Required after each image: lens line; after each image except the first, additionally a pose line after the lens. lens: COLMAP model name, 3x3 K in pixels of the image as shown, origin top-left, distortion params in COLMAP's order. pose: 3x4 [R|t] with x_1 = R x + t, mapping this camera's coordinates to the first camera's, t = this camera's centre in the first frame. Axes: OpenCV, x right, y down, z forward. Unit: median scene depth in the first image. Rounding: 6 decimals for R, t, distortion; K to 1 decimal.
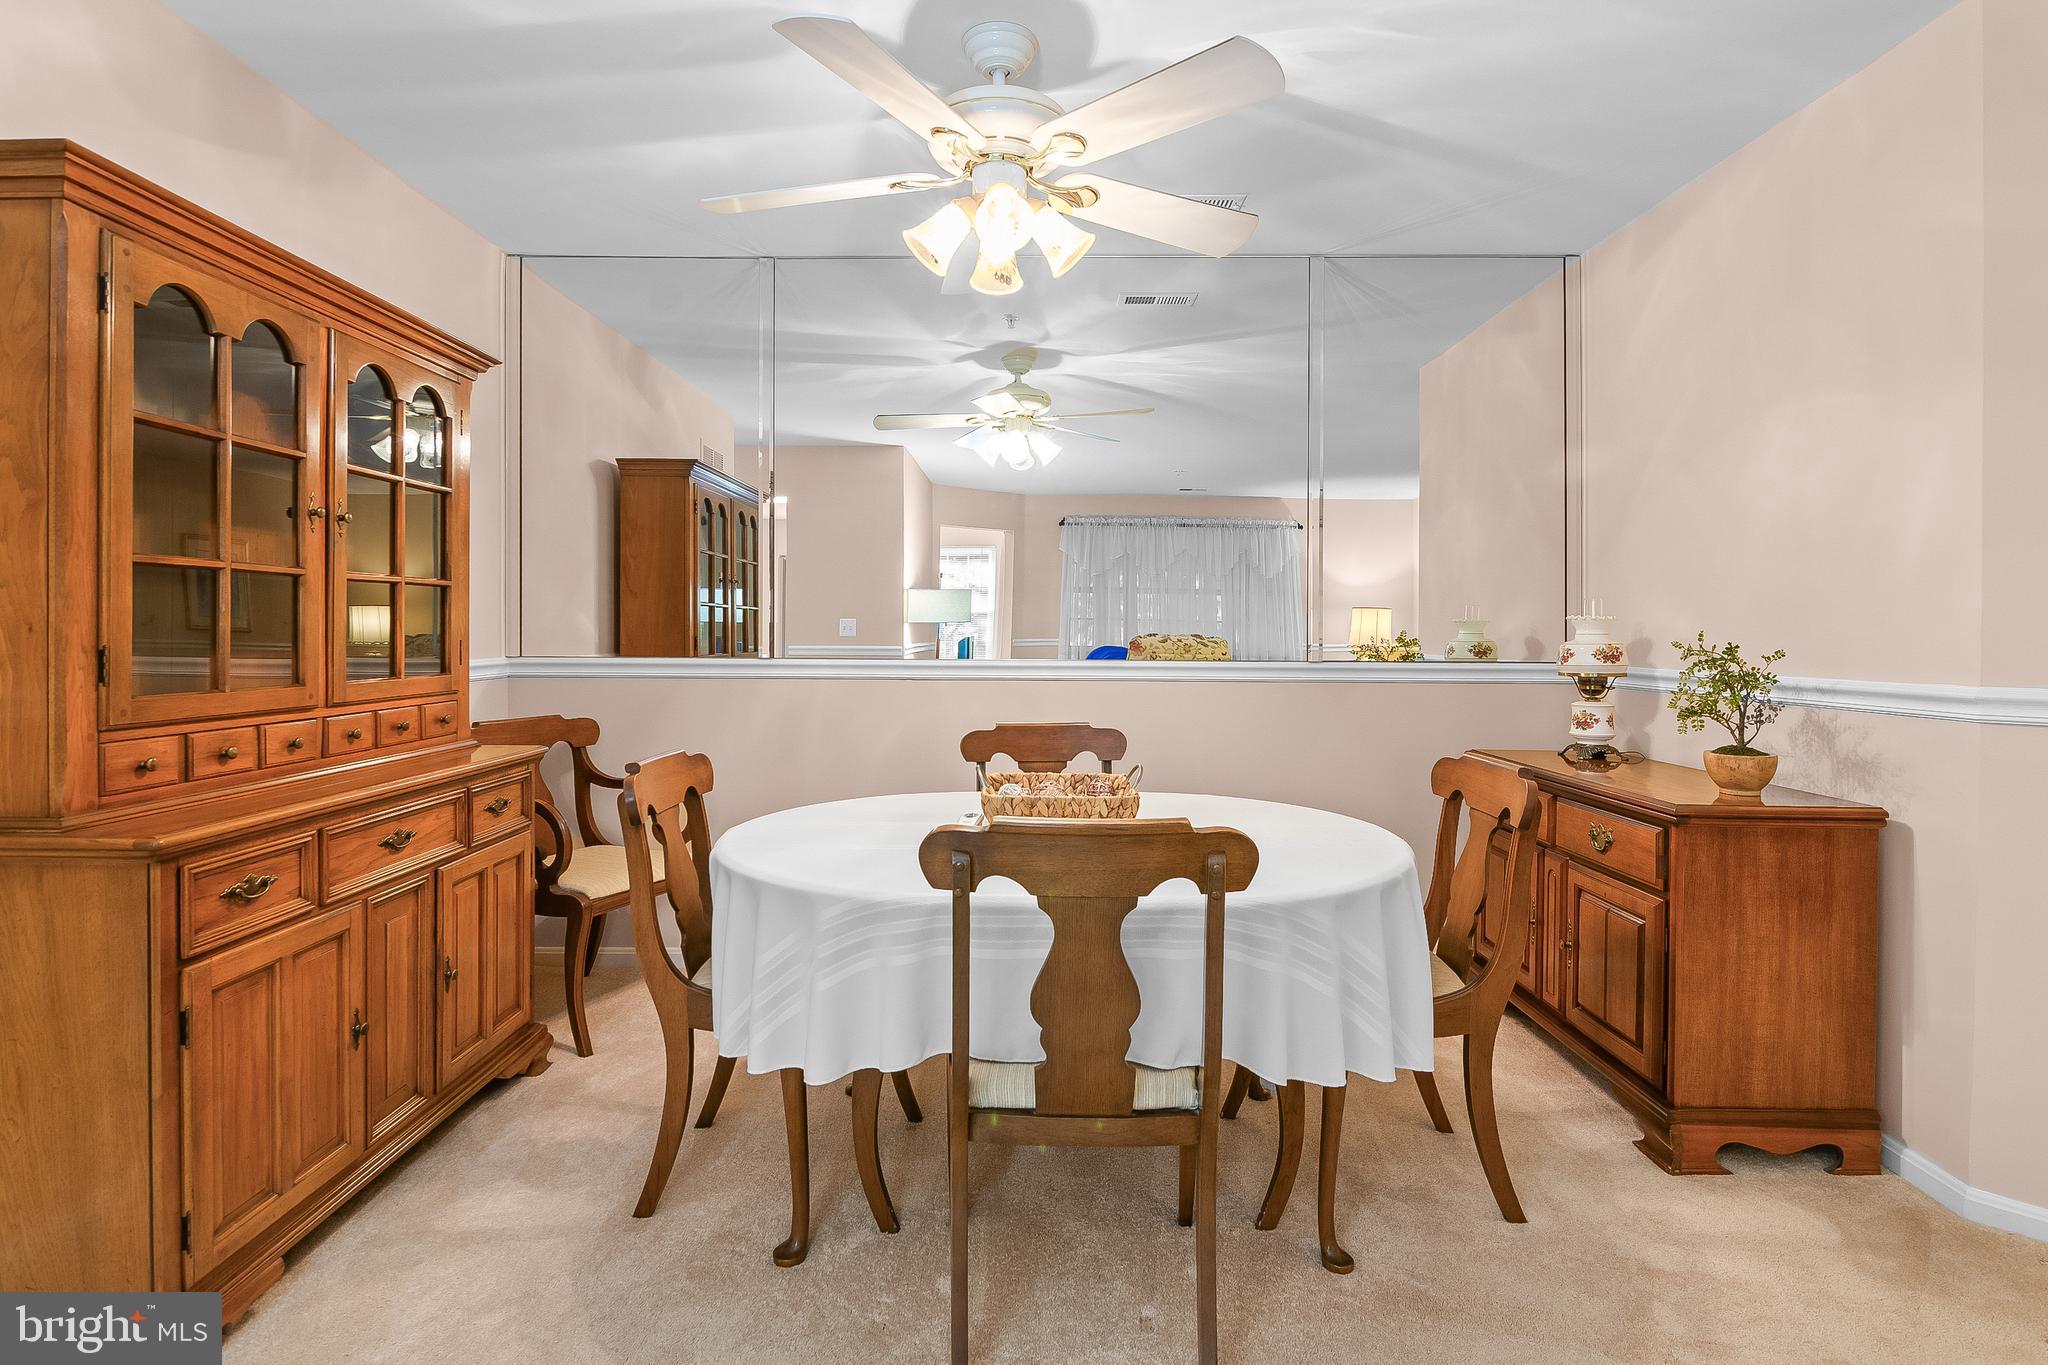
lens RADIAL K [[1023.1, 0, 1019.5], [0, 1023.1, 628.1], [0, 0, 1]] dist [-0.010936, -0.000775]
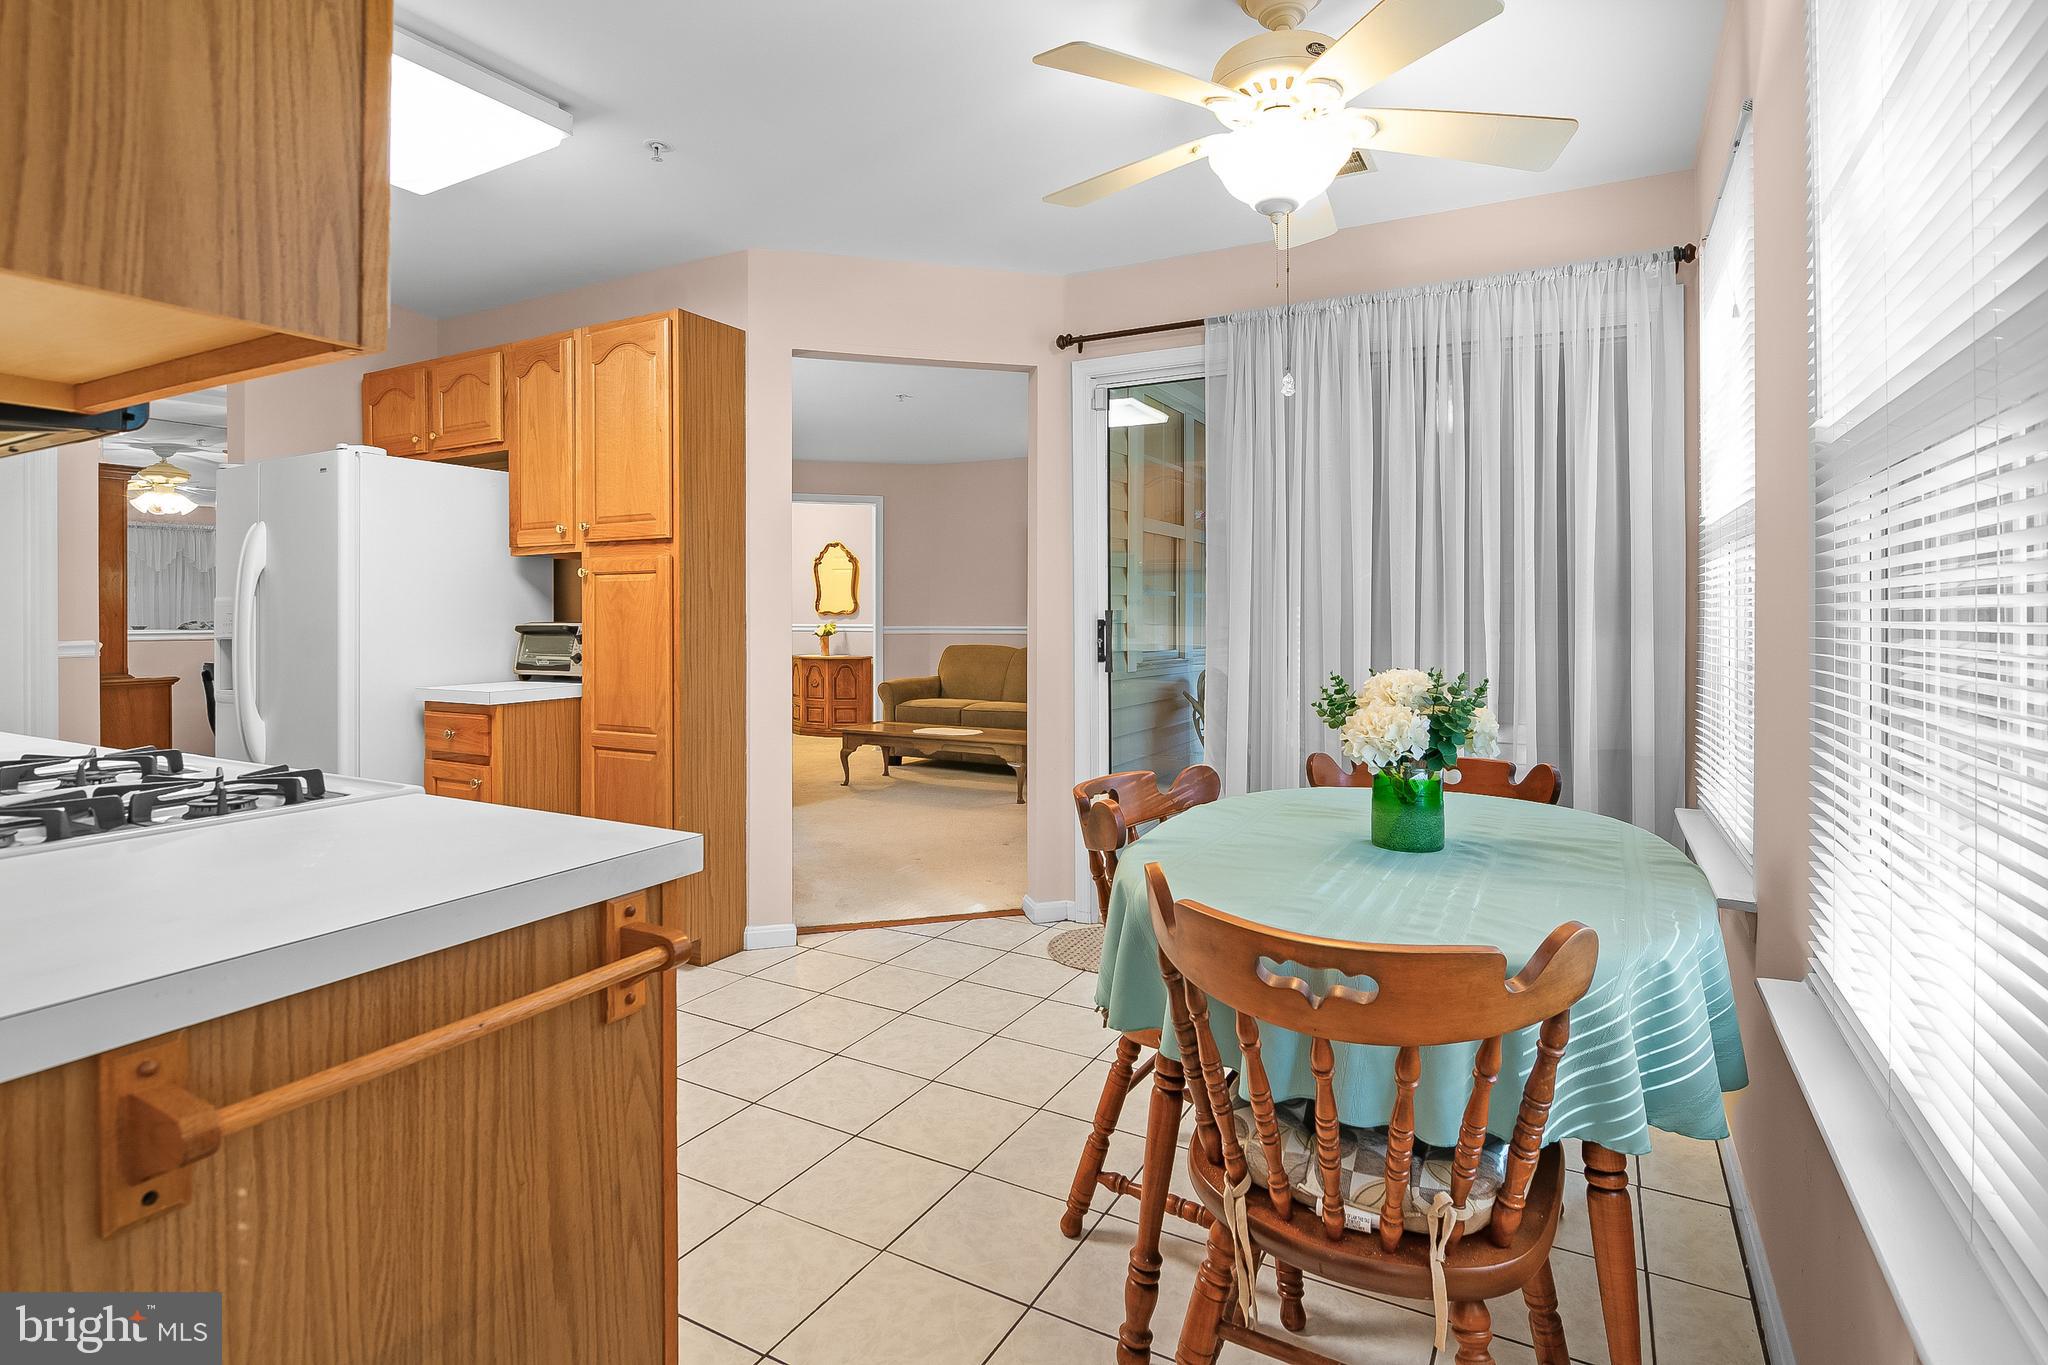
lens RADIAL K [[1015.4, 0, 1030.6], [0, 1015.4, 627.2], [0, 0, 1]] dist [-0.005619, -0.003009]
pose [[0.469273, -0.017459, 0.882881, -1.546314], [0.002861, 0.999829, 0.018251, -0.005757], [-0.883049, -0.006039, 0.469242, -1.932100]]
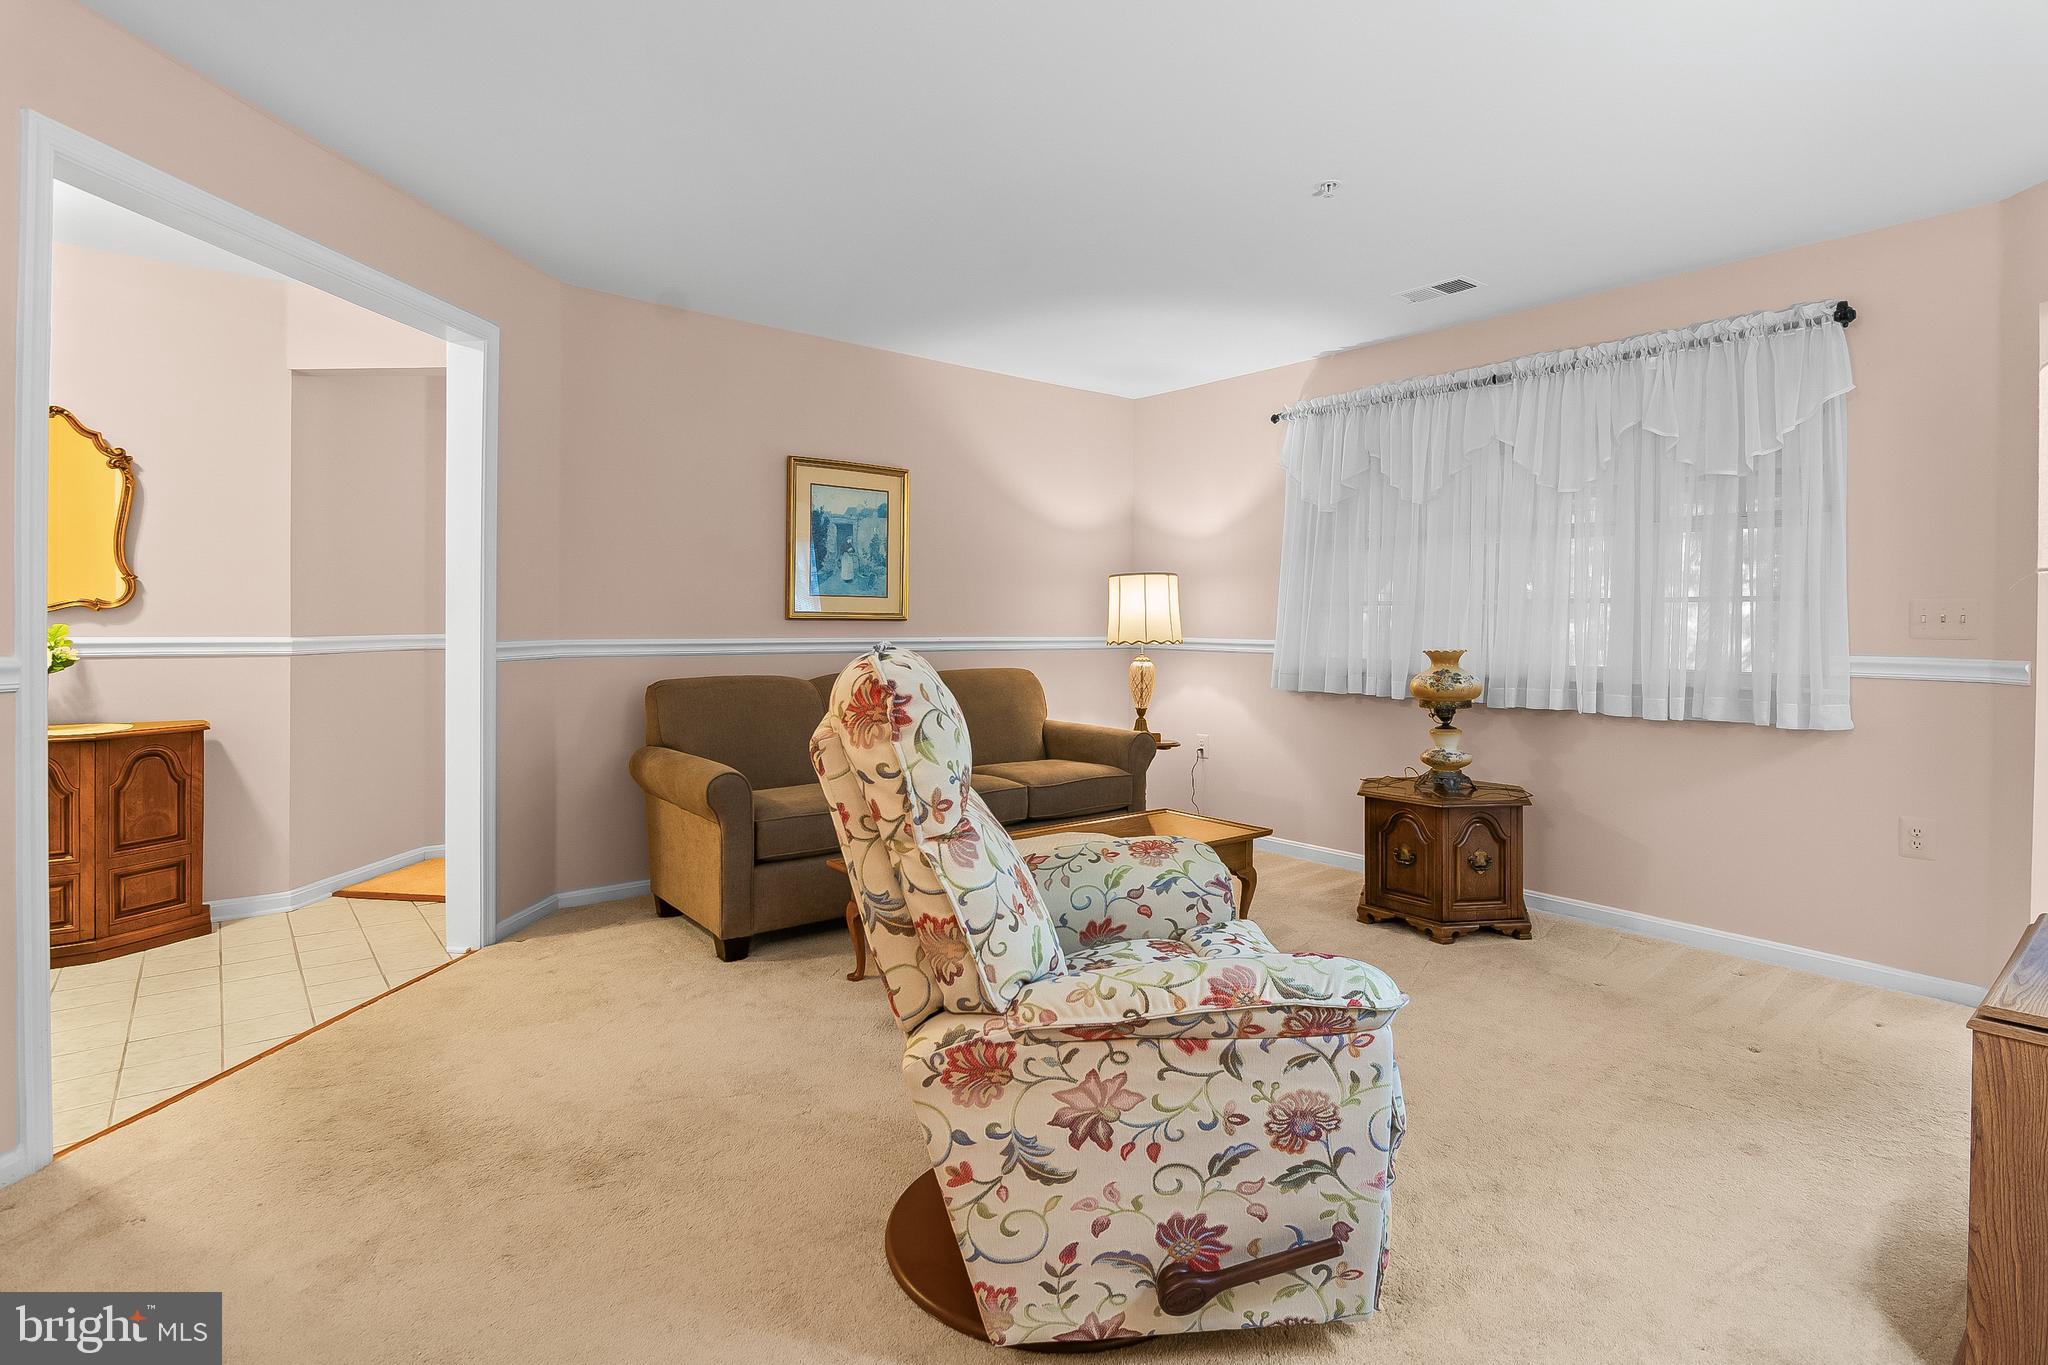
lens RADIAL K [[1015.4, 0, 1030.6], [0, 1015.4, 627.2], [0, 0, 1]] dist [-0.005619, -0.003009]
pose [[-0.635875, -0.018814, 0.771563, -0.255740], [-0.012915, 0.999822, 0.013736, 0.002648], [-0.771684, -0.001231, -0.636005, 0.567295]]
